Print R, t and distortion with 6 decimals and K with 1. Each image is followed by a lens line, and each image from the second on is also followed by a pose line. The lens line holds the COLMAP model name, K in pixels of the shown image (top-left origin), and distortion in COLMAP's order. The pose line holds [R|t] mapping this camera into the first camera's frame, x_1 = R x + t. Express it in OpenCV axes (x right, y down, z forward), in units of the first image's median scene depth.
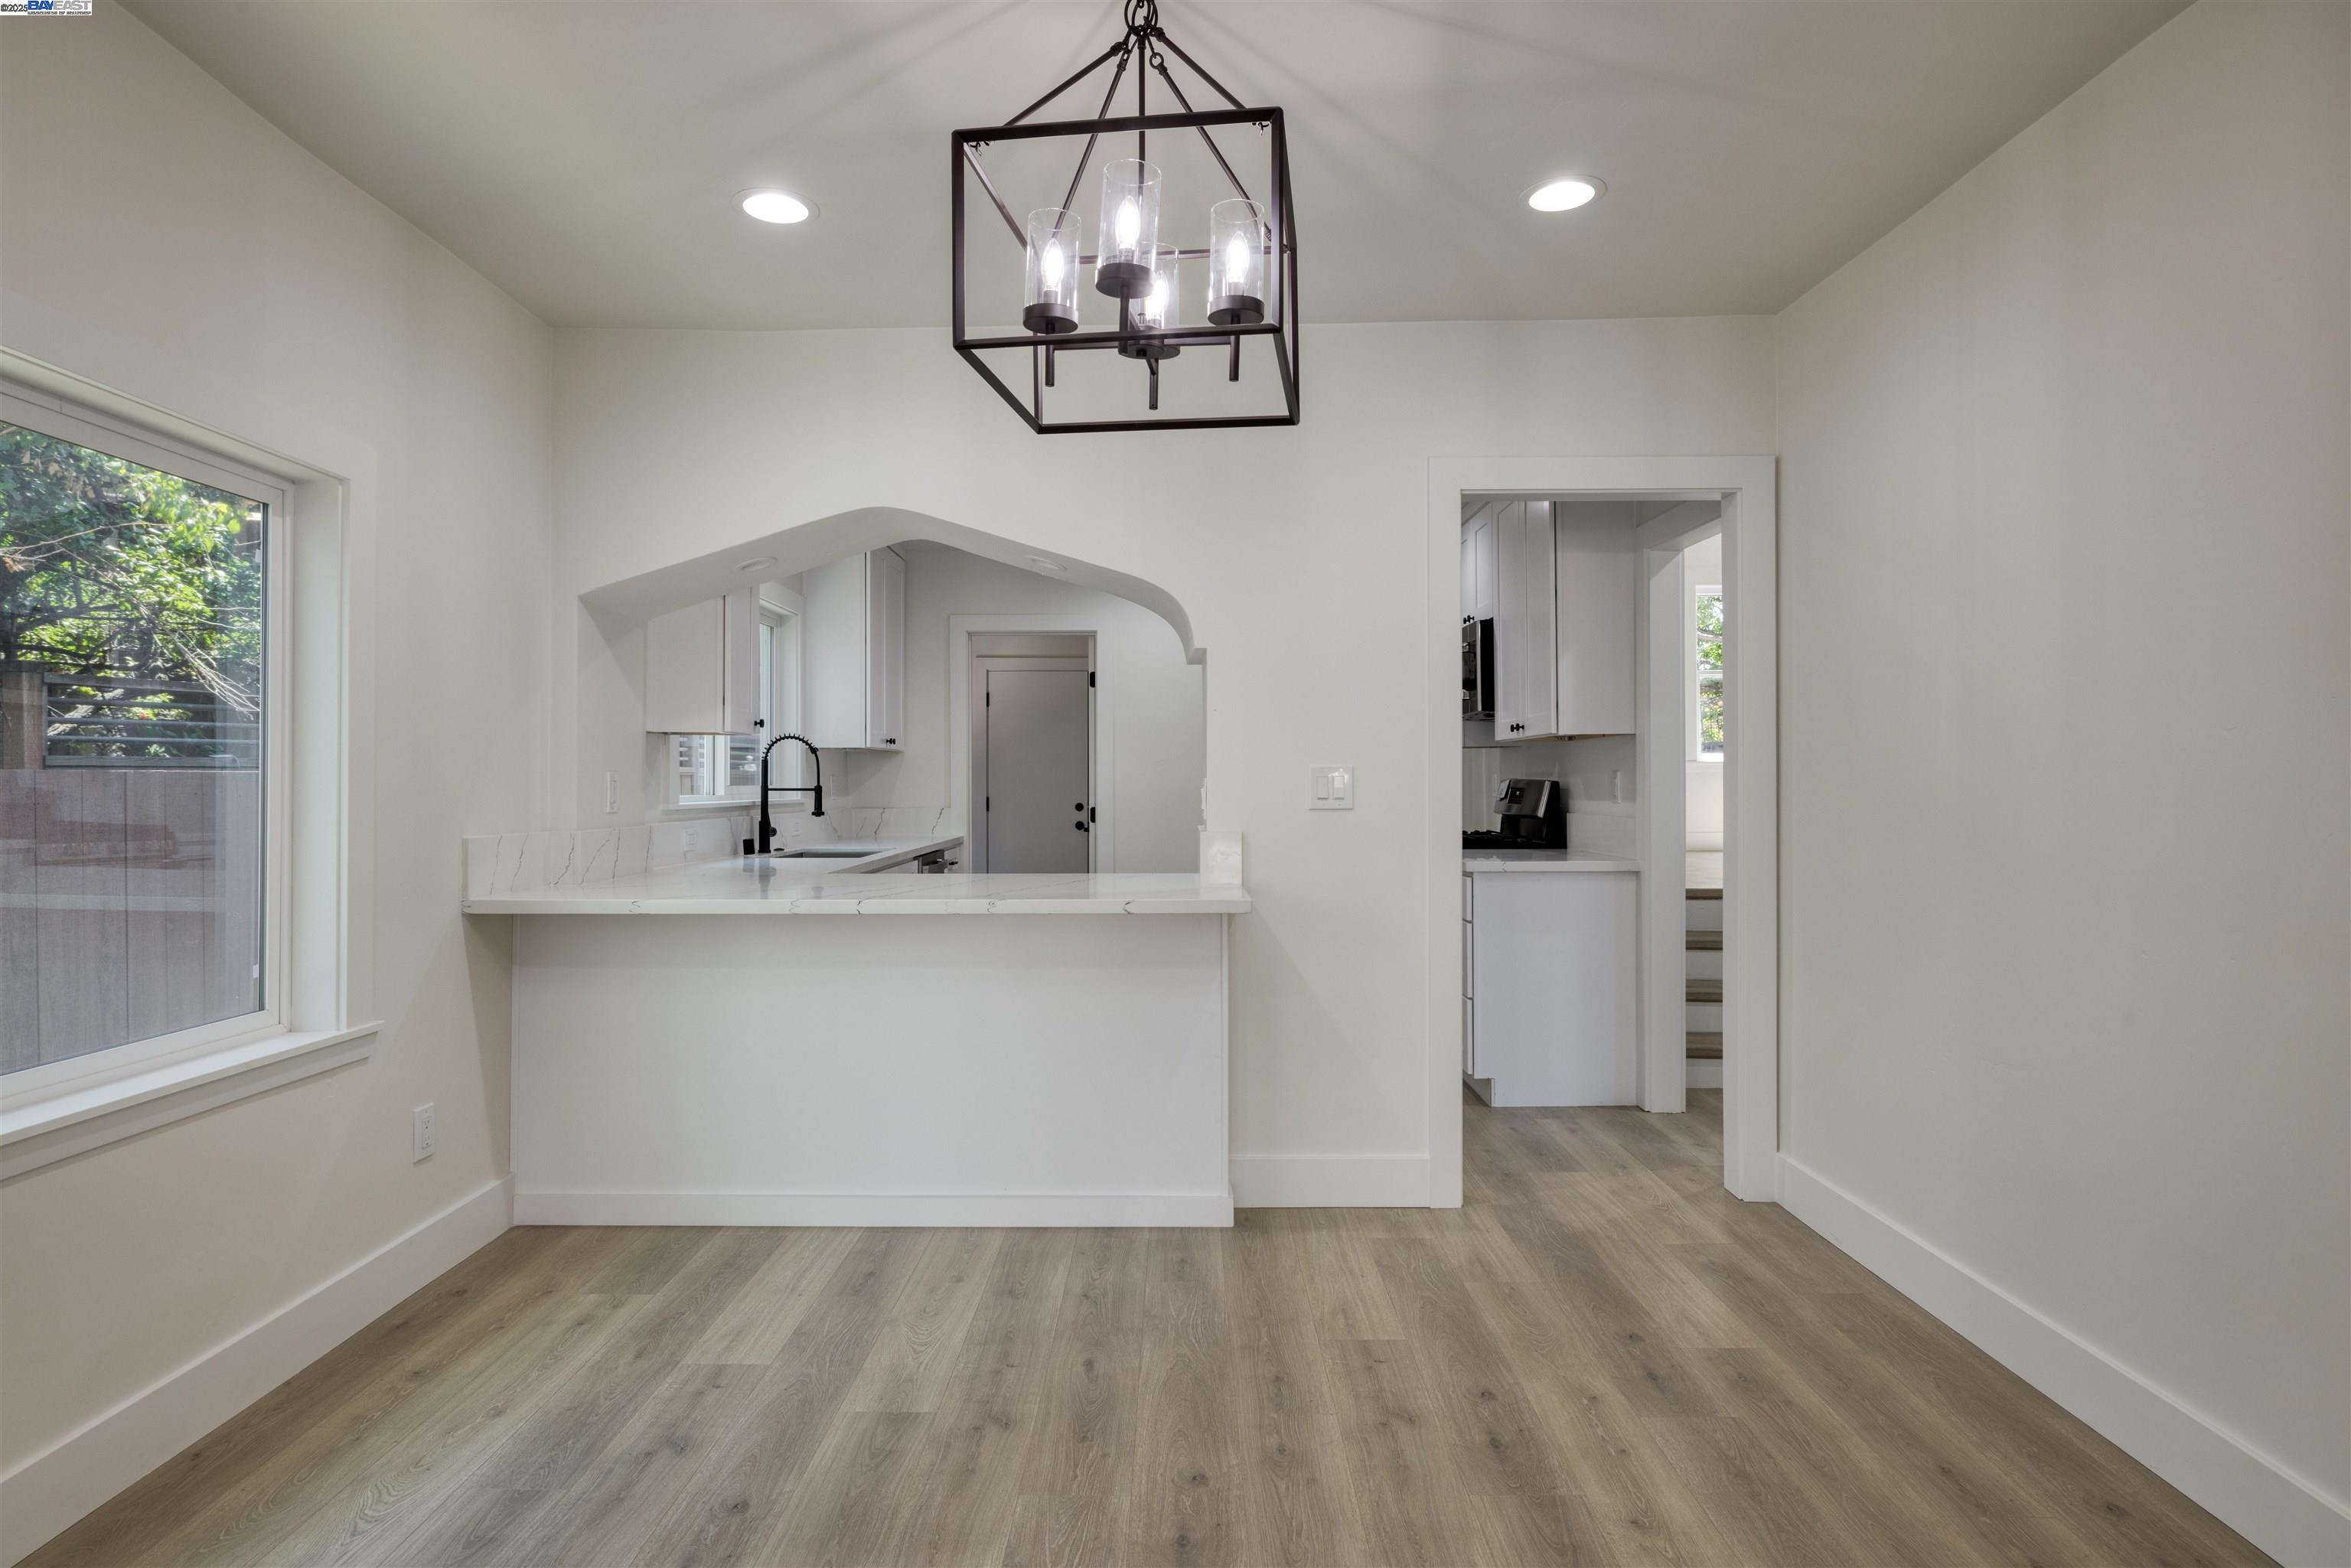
lens RADIAL K [[1278.9, 0, 1175.5], [0, 1278.9, 784.0], [0, 0, 1]] dist [-0.000635, -0.000272]
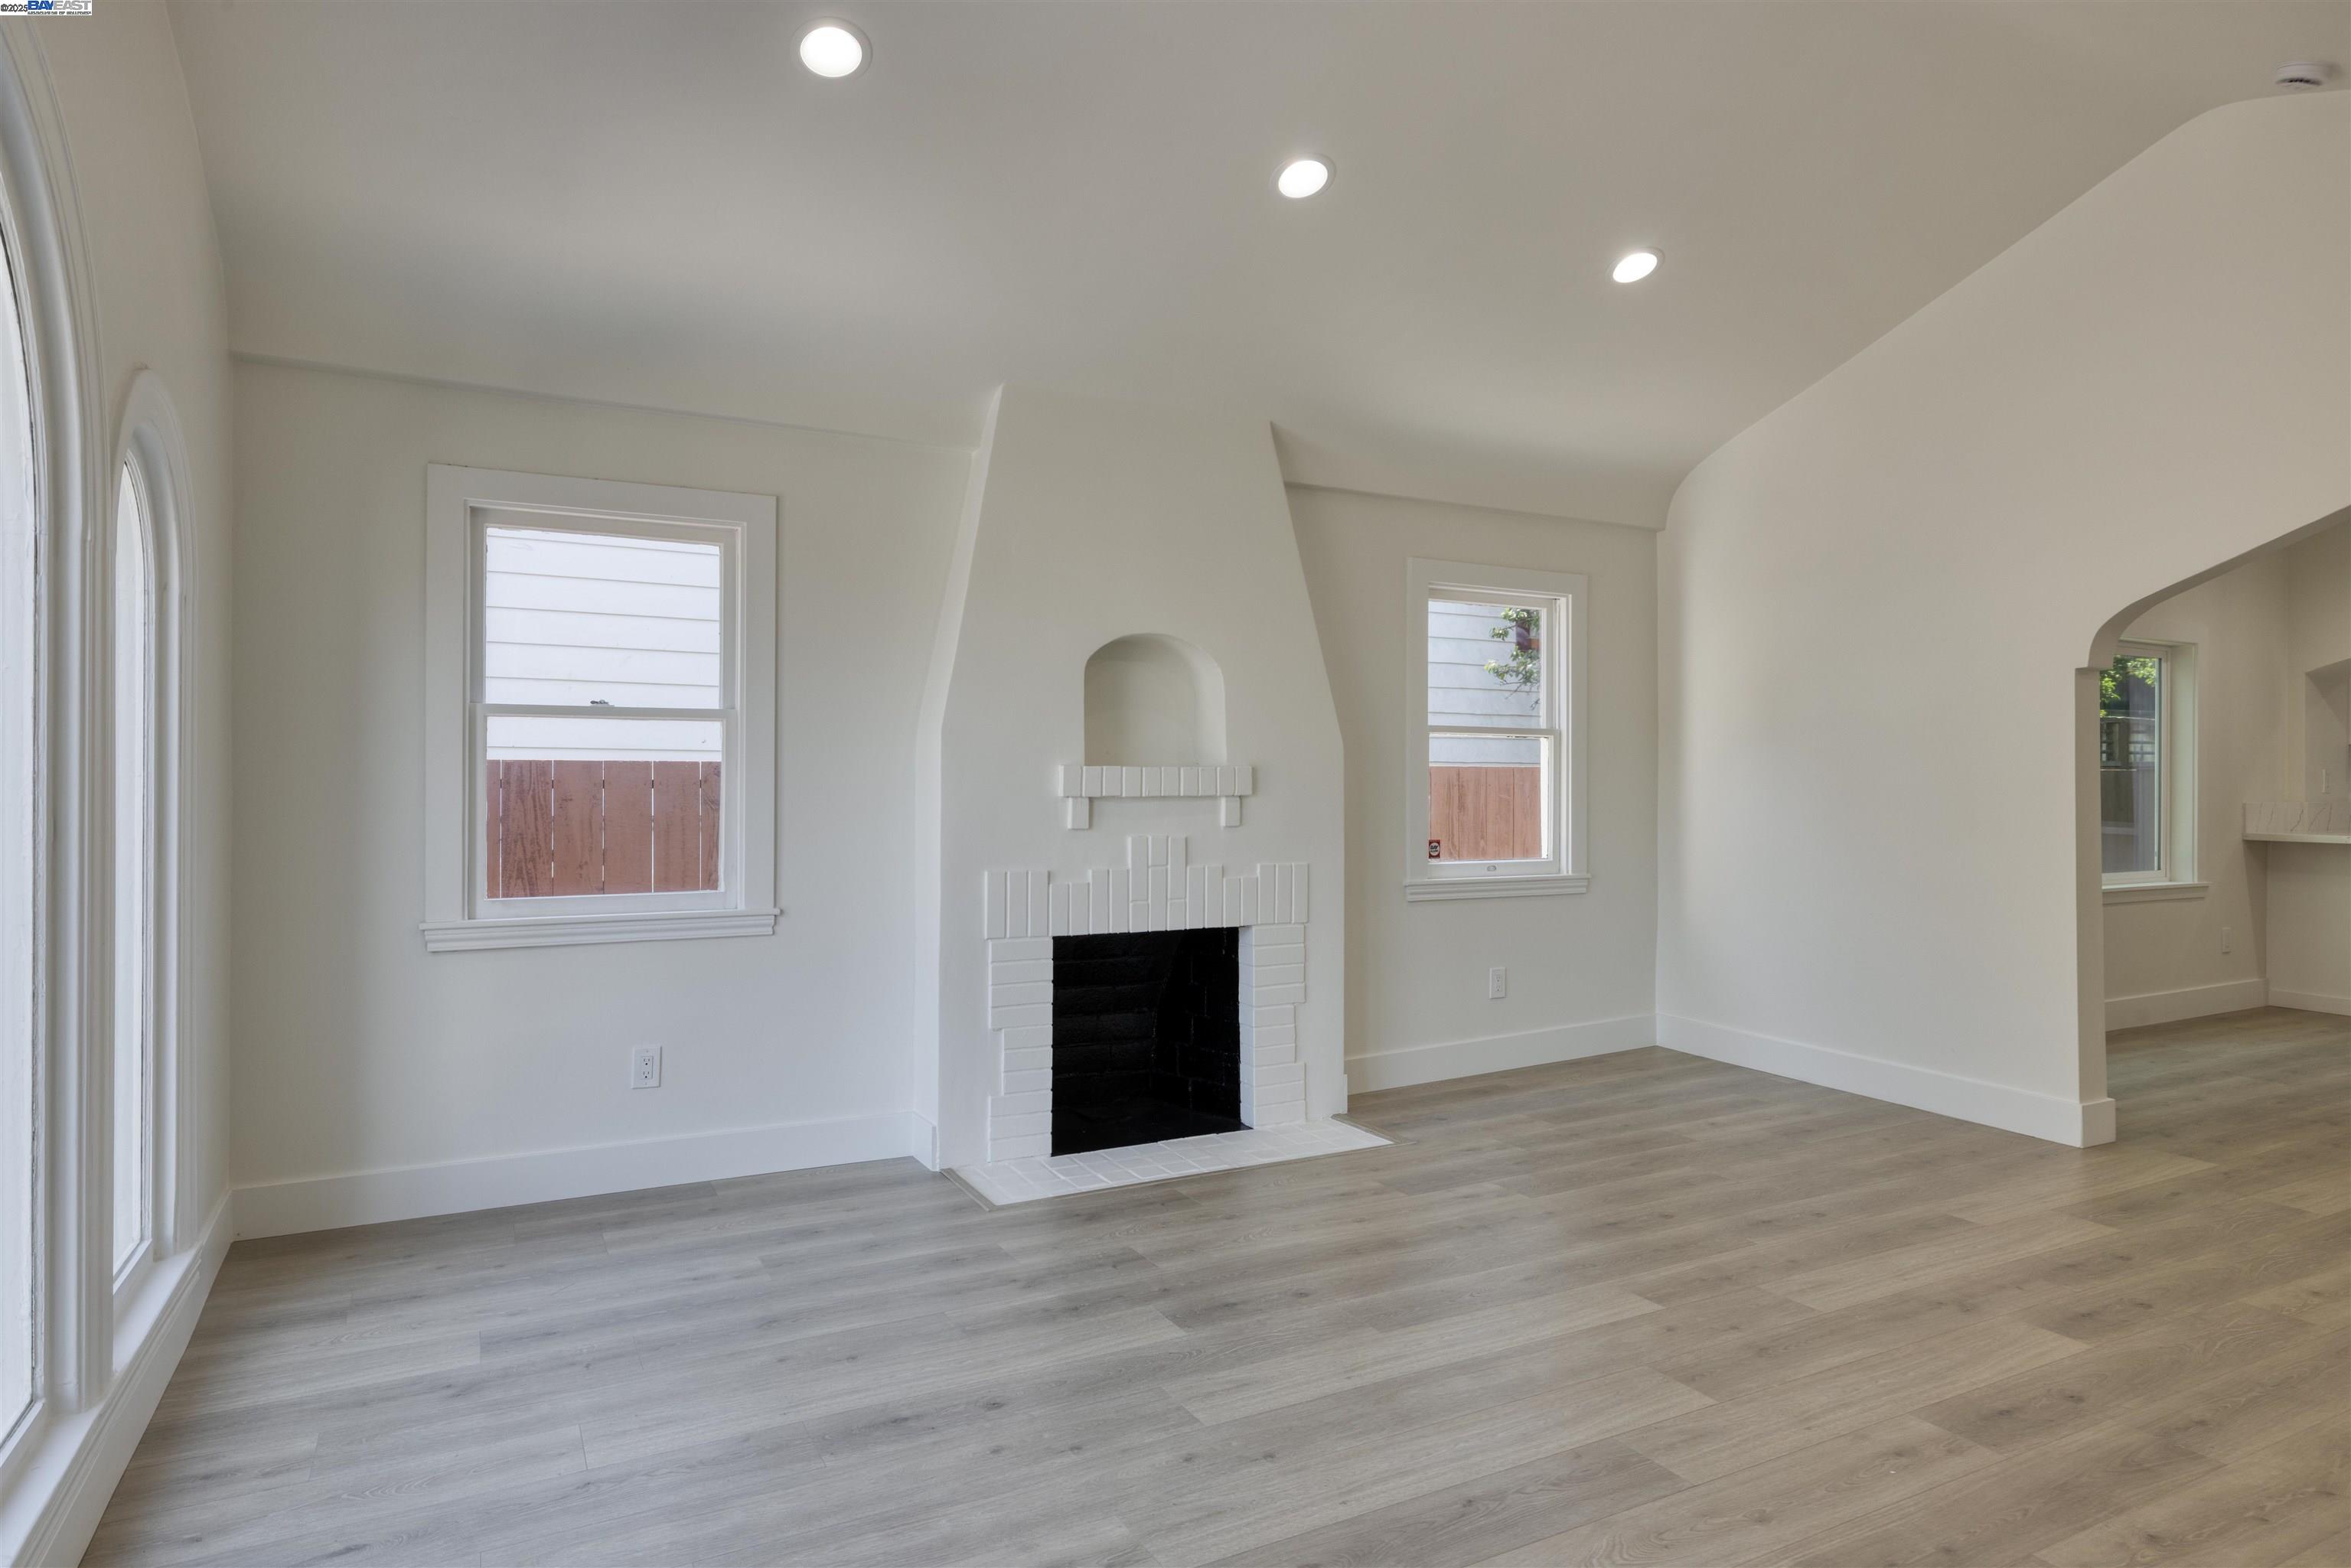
lens RADIAL K [[1355.7, 0, 1175.5], [0, 1355.7, 784.0], [0, 0, 1]] dist [0.000468, 0.000895]
pose [[0.466128, 0.004058, -0.884708, 0.486758], [-0.000515, 0.999991, 0.004315, 0.002800], [0.884717, -0.001556, 0.466126, -1.305985]]
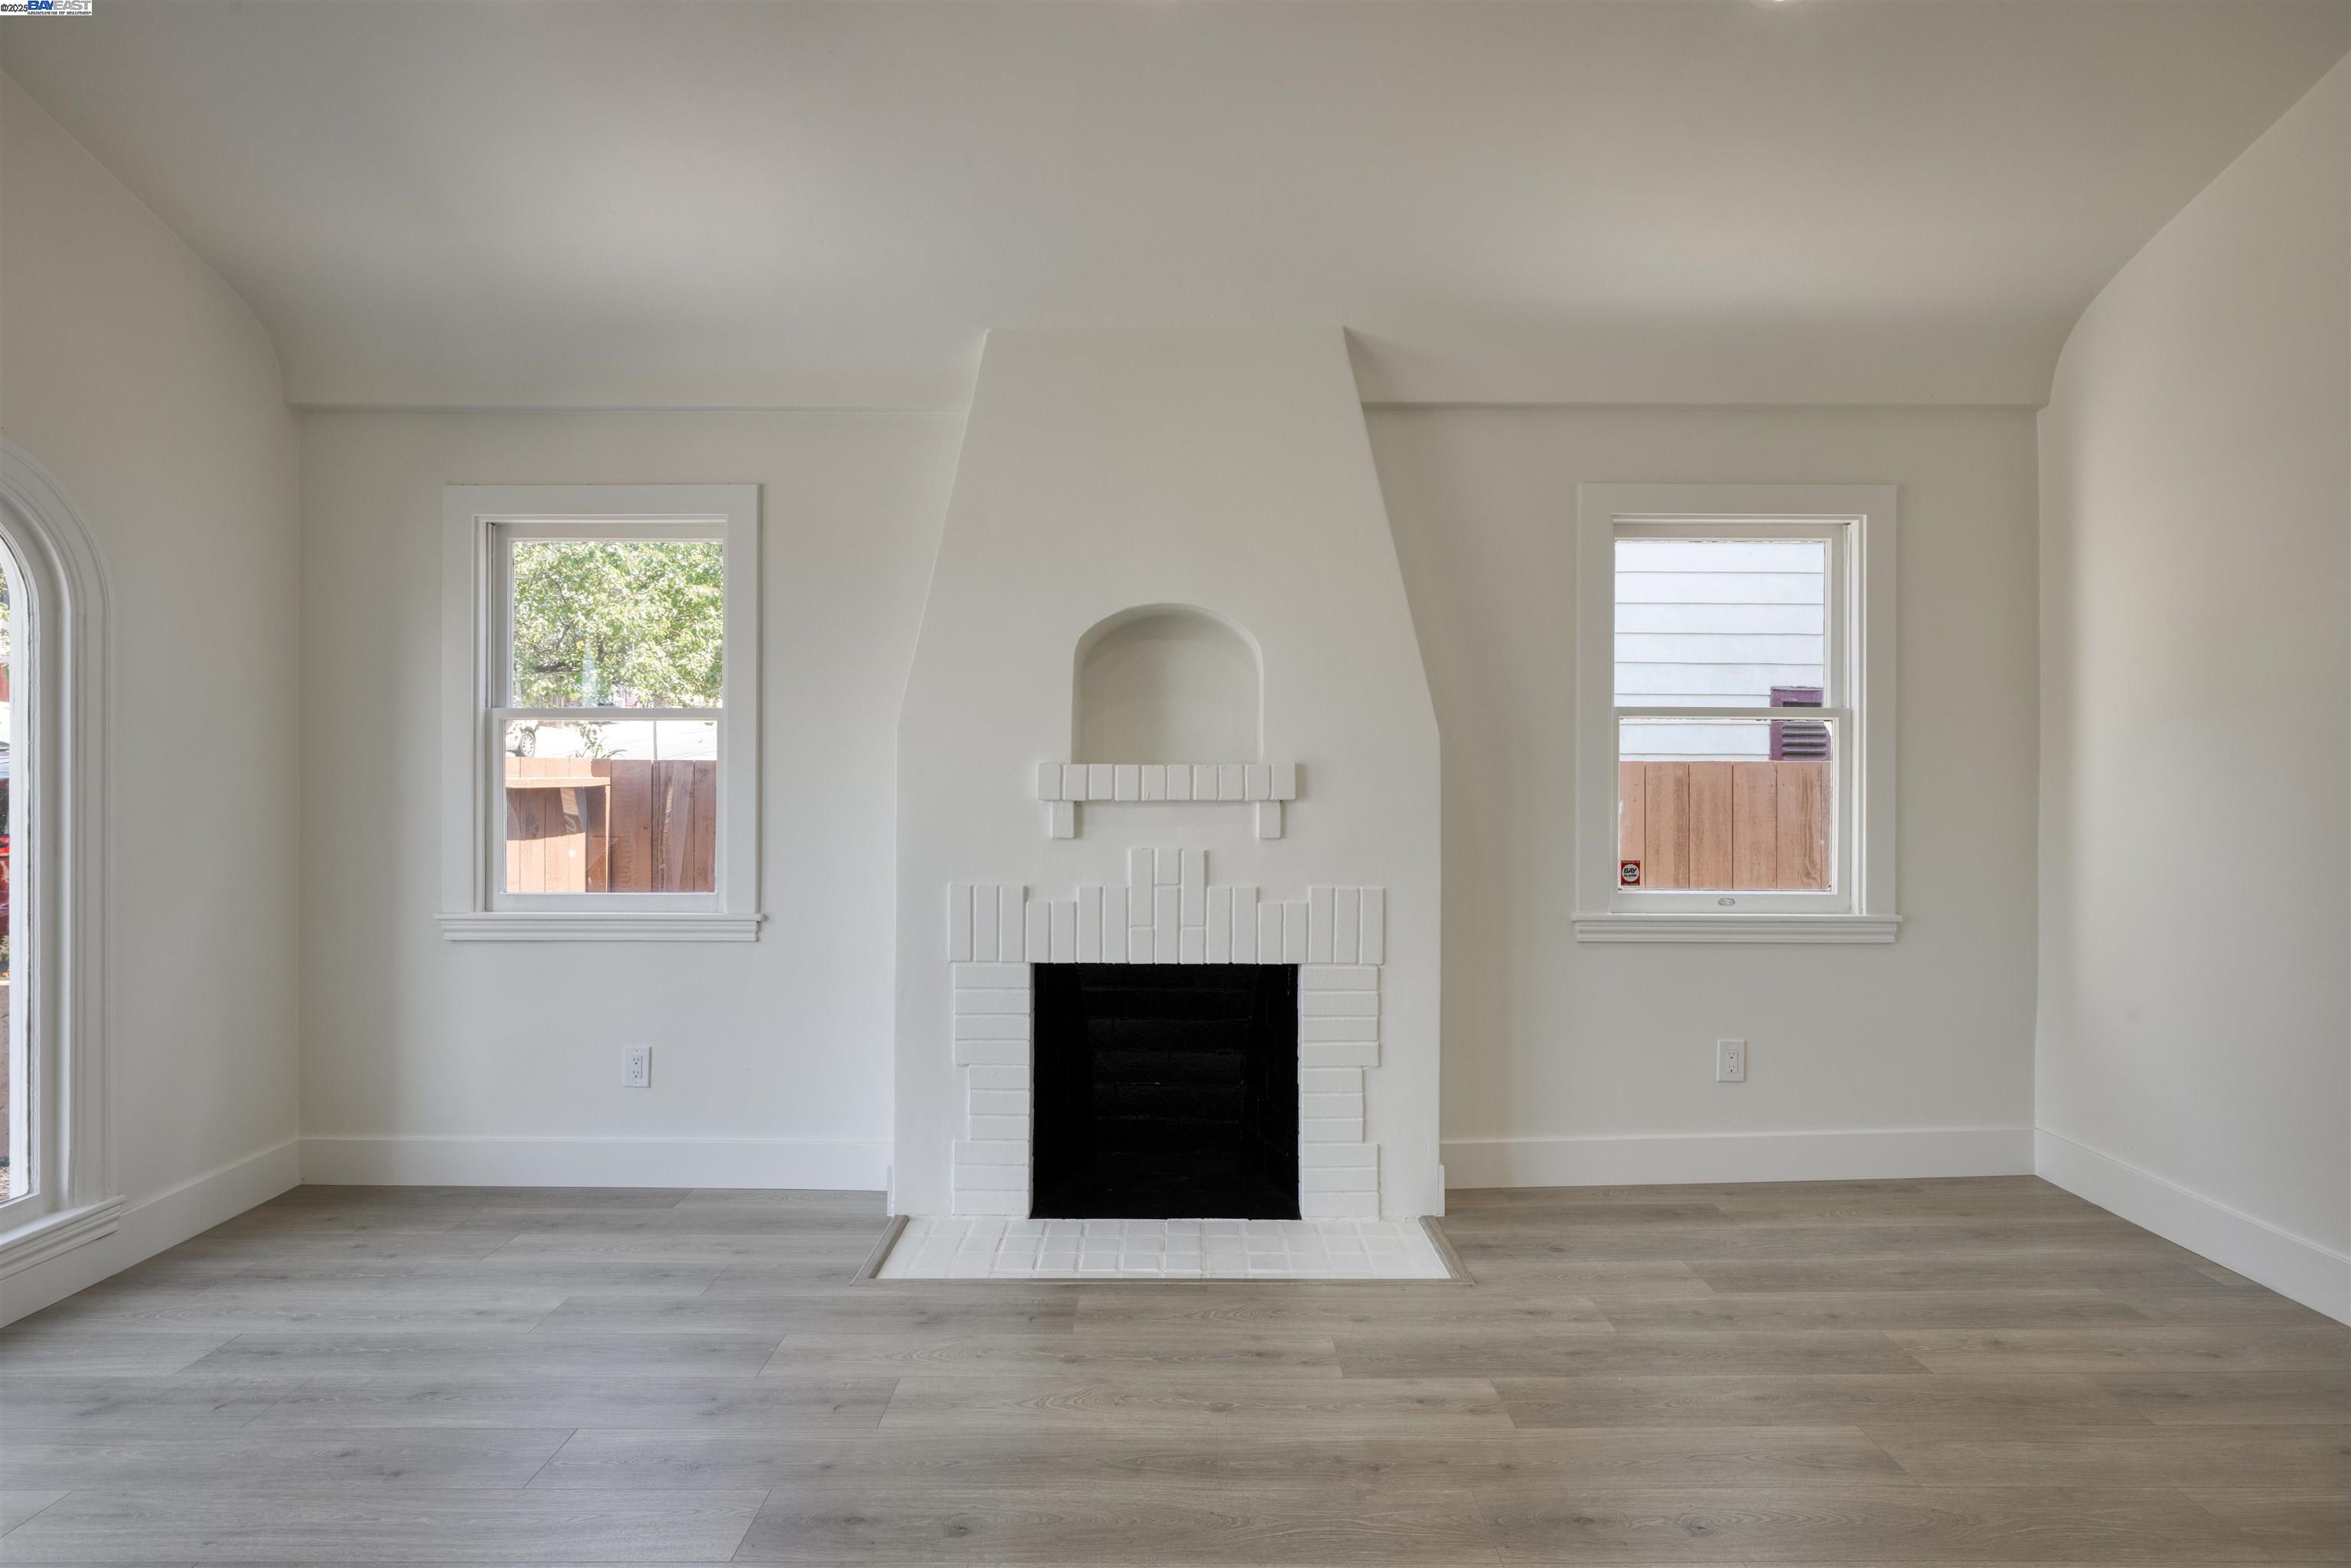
lens RADIAL K [[1191.4, 0, 1181.1], [0, 1191.4, 780.5], [0, 0, 1]] dist [-0.001206, -0.000444]
pose [[-0.005447, 0.006944, -0.999961, 0.279592], [0.000064, 0.999976, 0.006944, -0.002016], [0.999985, -0.000026, -0.005447, -0.722478]]
